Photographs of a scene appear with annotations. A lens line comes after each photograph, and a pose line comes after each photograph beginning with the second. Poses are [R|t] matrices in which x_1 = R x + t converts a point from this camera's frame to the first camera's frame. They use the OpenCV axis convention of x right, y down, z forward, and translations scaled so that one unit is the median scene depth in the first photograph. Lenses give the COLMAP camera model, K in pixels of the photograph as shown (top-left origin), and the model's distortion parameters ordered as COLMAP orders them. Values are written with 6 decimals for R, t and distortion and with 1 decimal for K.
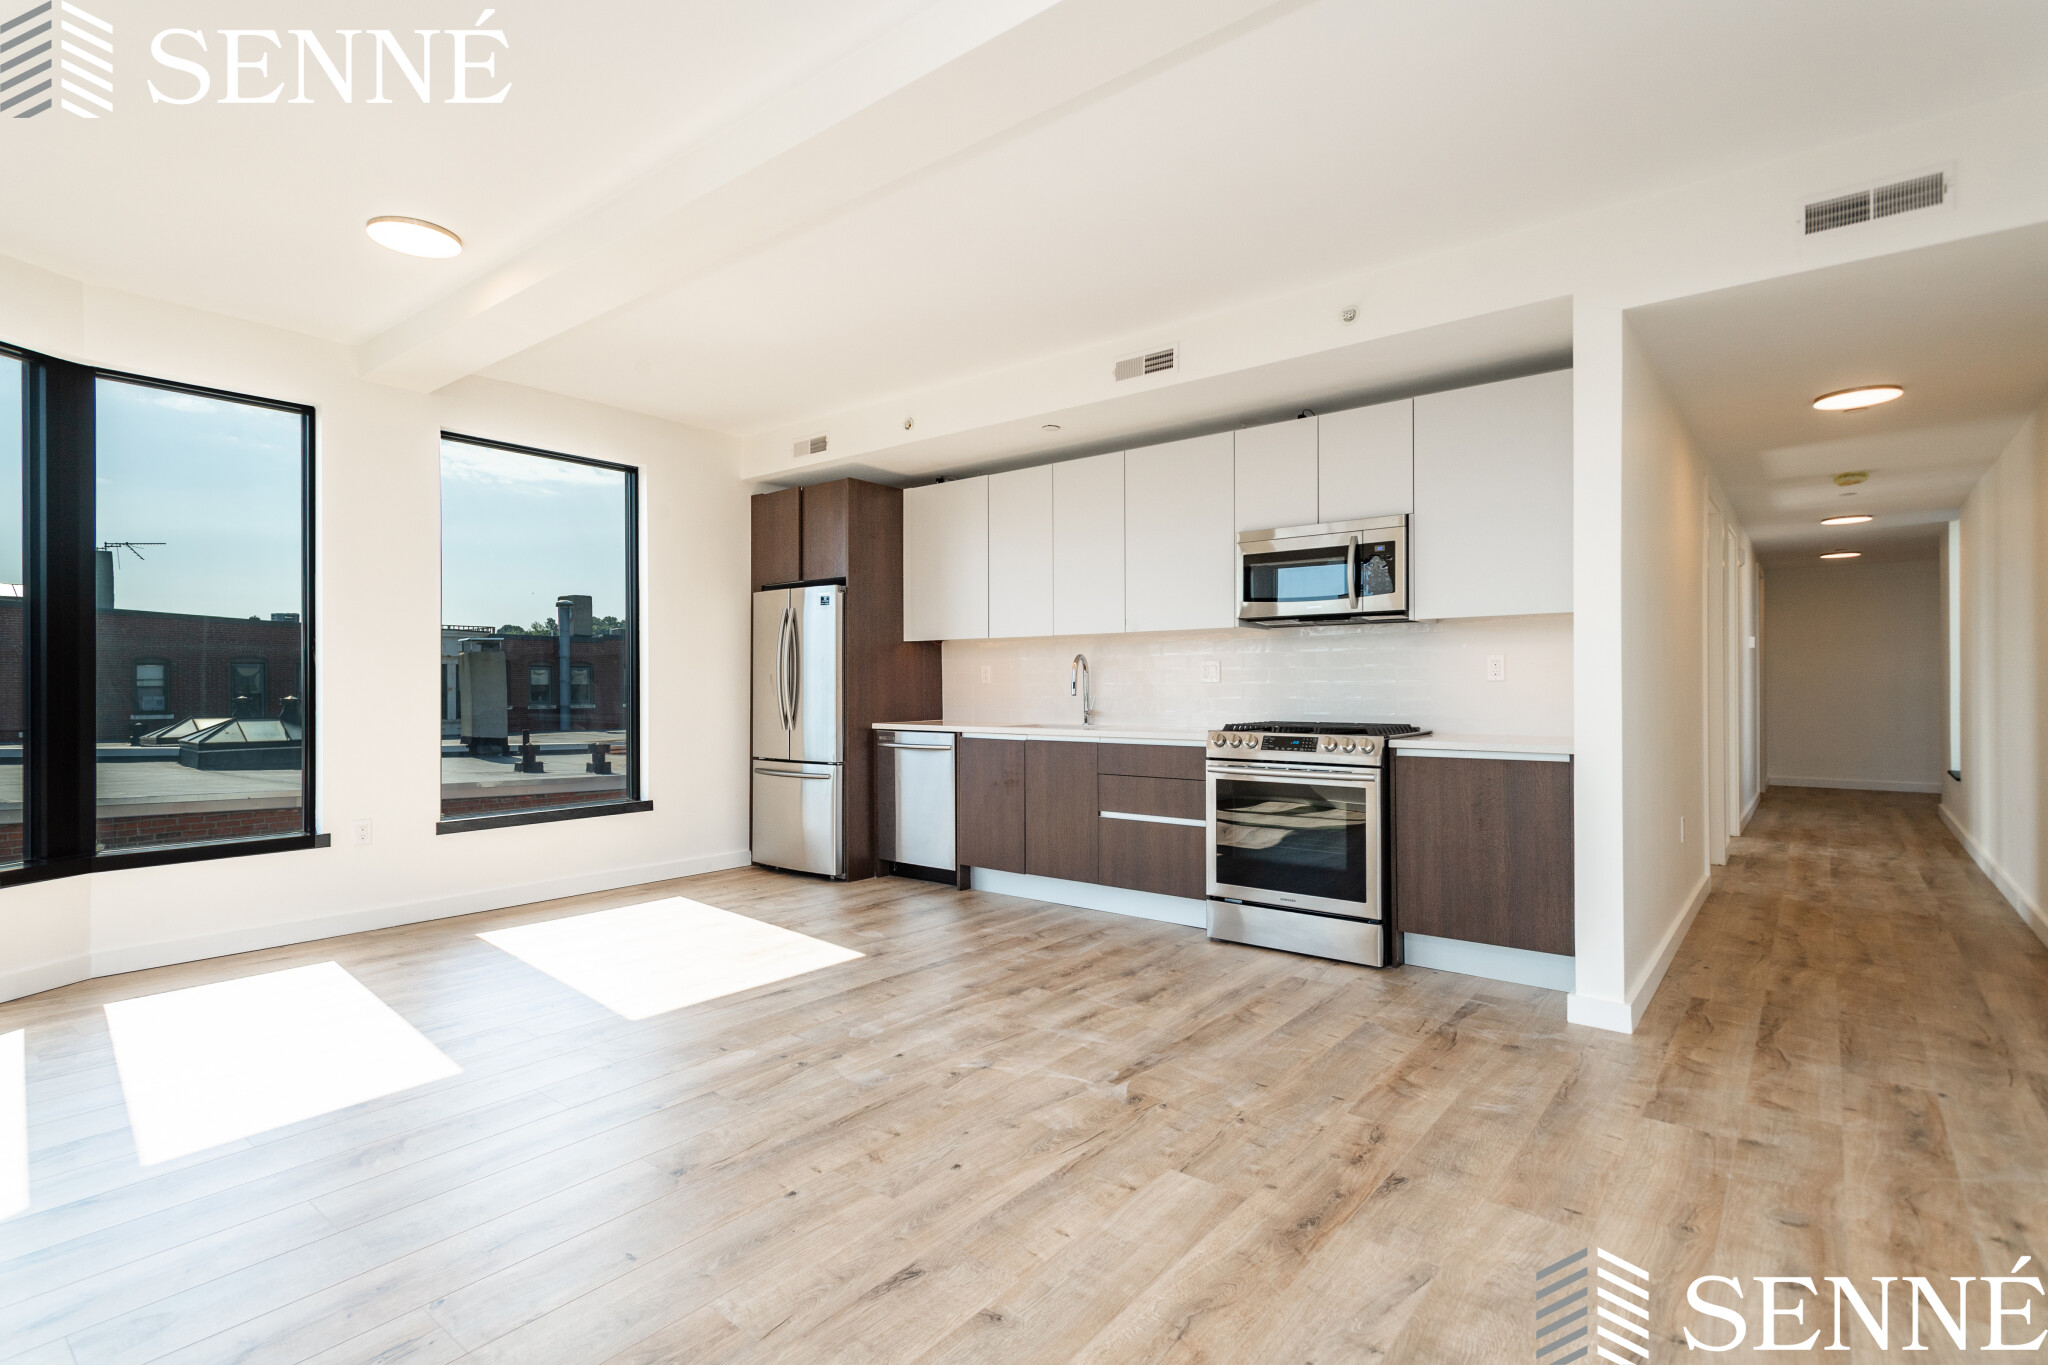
lens RADIAL K [[976.1, 0, 1024.0], [0, 976.1, 682.5], [0, 0, 1]] dist [0.018255, -0.001953]
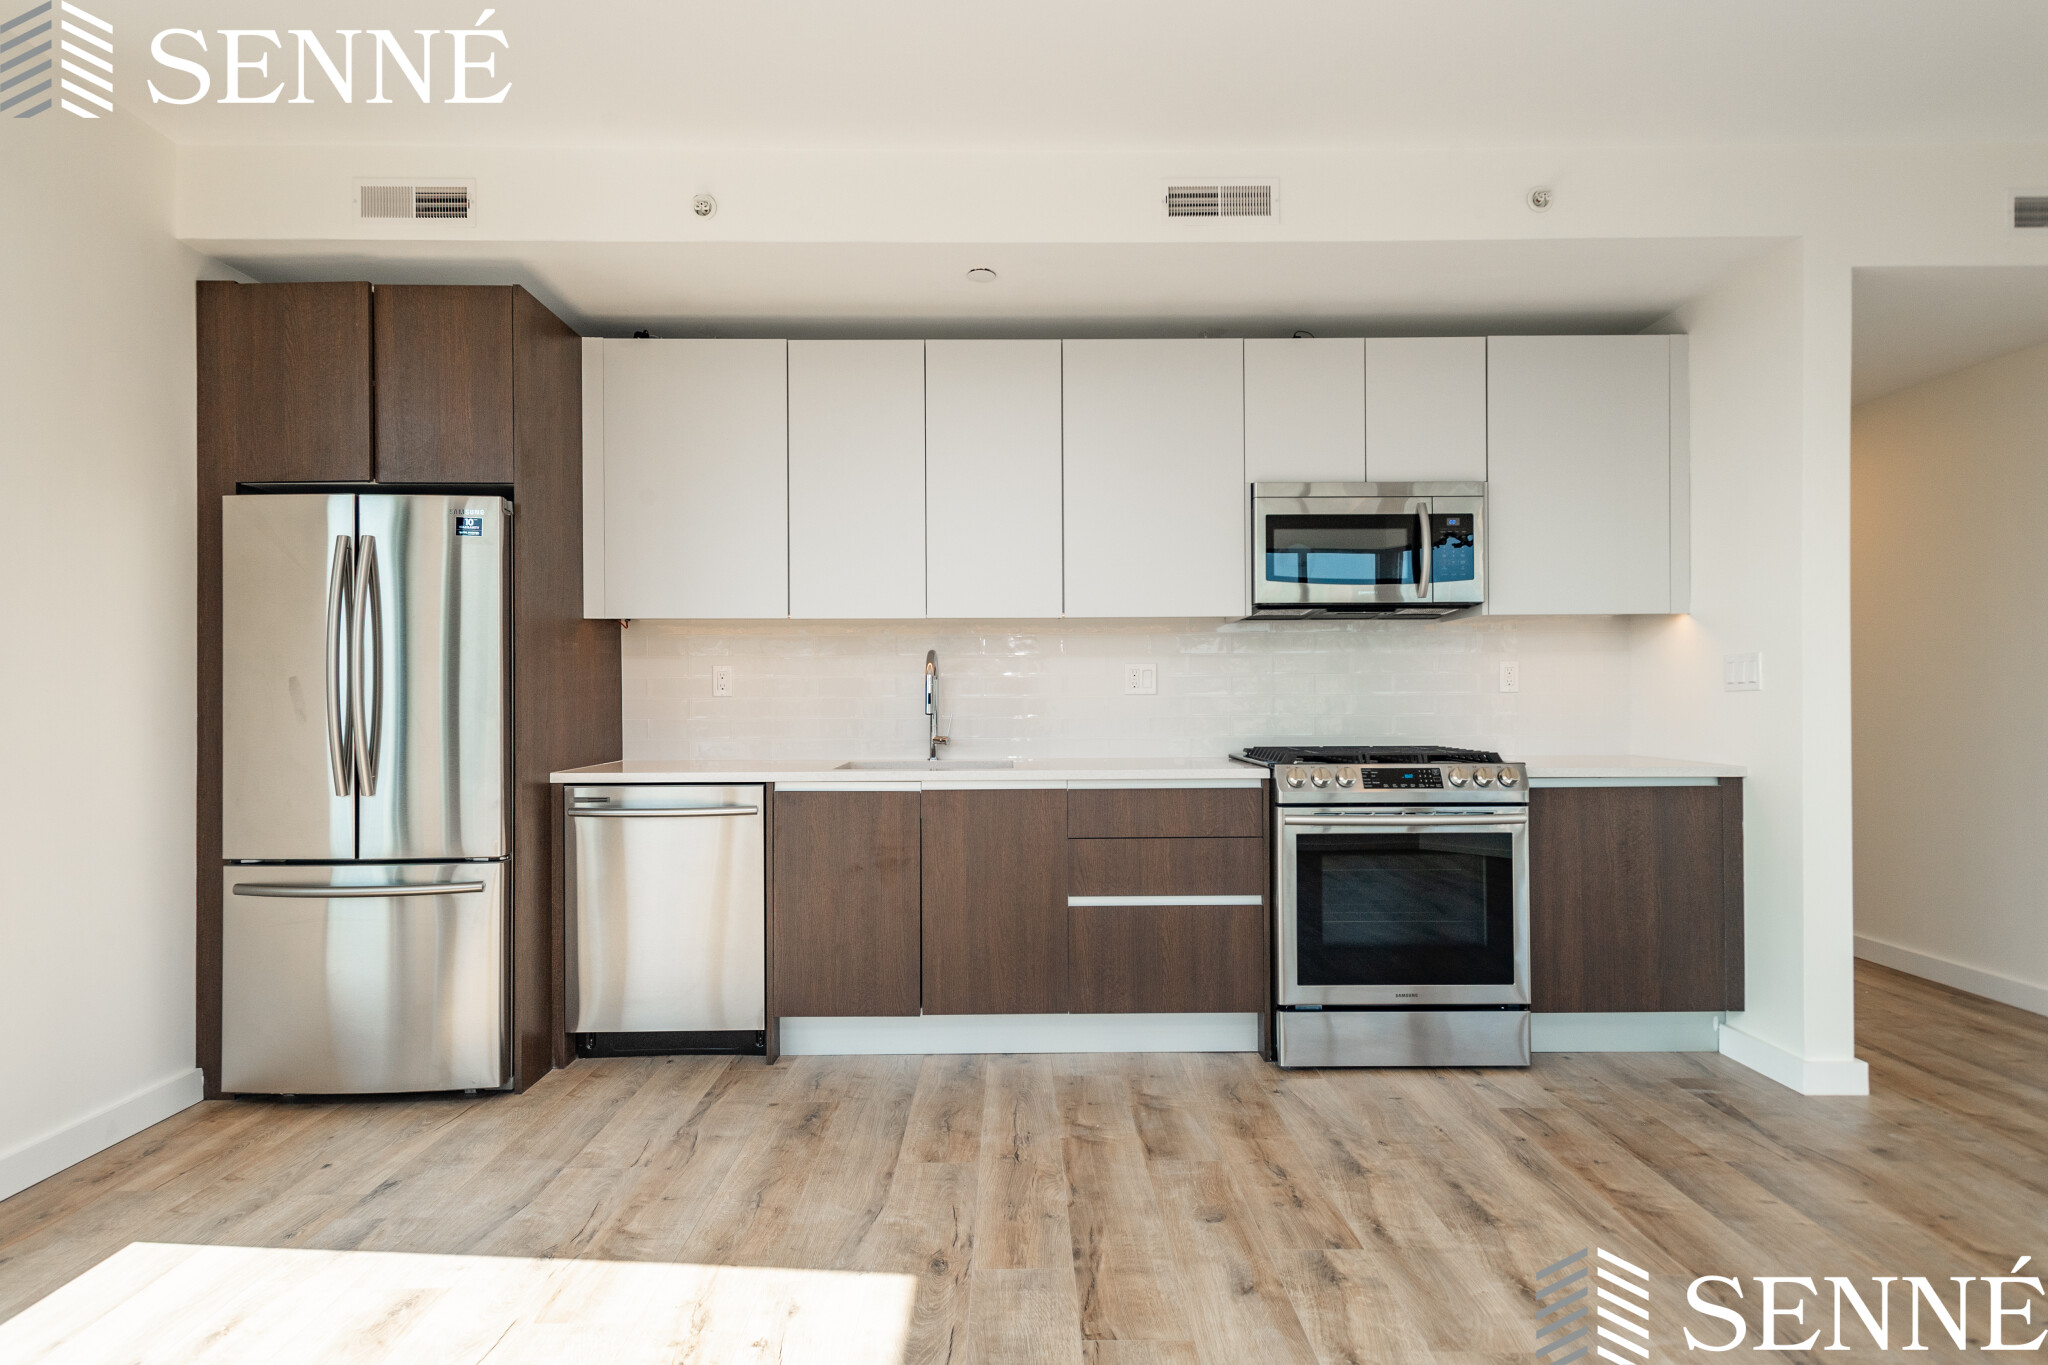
lens RADIAL K [[1046.5, 0, 1006.0], [0, 1046.5, 691.6], [0, 0, 1]] dist [0.019279, -0.001621]
pose [[0.777495, 0.001555, 0.628887, -0.426168], [0.000682, 0.999994, -0.003316, 0.000744], [-0.628888, 0.003007, 0.777490, 0.555384]]
